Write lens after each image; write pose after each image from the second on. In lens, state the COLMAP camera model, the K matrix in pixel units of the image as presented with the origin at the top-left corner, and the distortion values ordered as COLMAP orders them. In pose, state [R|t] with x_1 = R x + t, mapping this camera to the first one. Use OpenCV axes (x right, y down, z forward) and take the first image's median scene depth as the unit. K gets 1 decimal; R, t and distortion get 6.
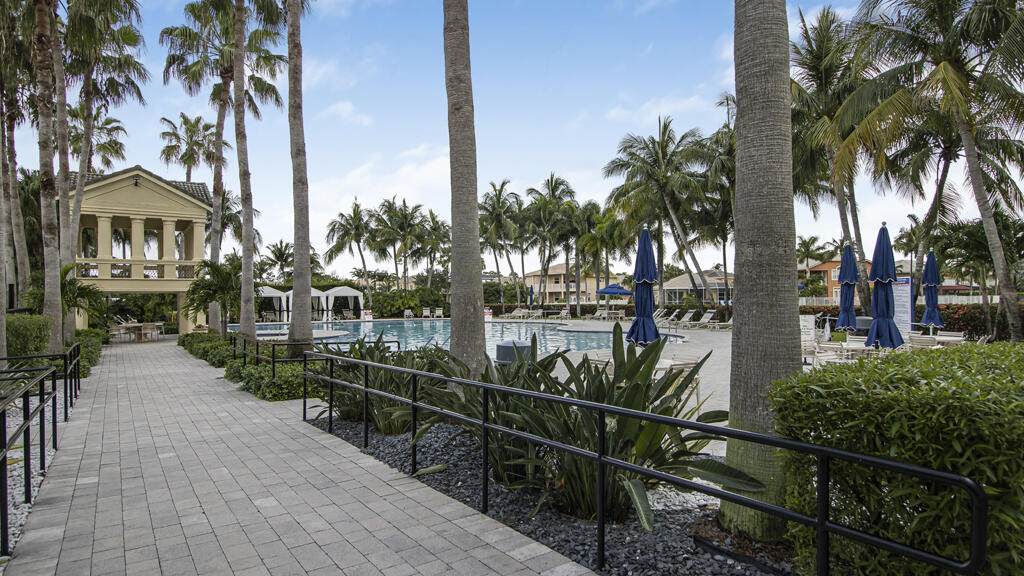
lens RADIAL K [[583.4, 0, 512.2], [0, 583.4, 286.8], [0, 0, 1]] dist [0.039163, 0.000329]
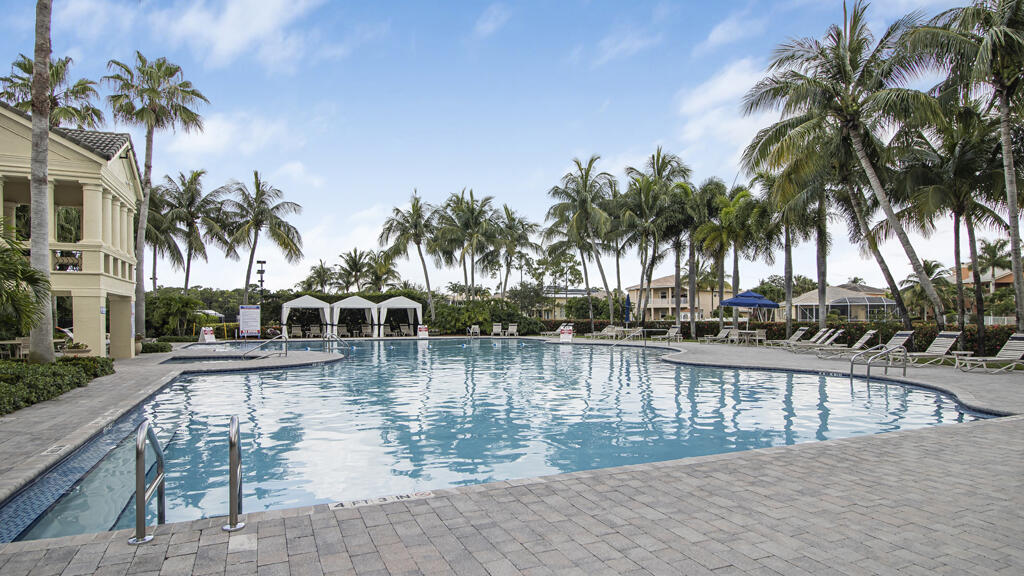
lens RADIAL K [[578.1, 0, 511.6], [0, 578.1, 315.8], [0, 0, 1]] dist [0.001127, -0.003134]
pose [[0.983587, 0.010222, -0.180144, 0.018653], [-0.006616, 0.999766, 0.020602, 0.009210], [0.180312, -0.019072, 0.983425, 0.224823]]
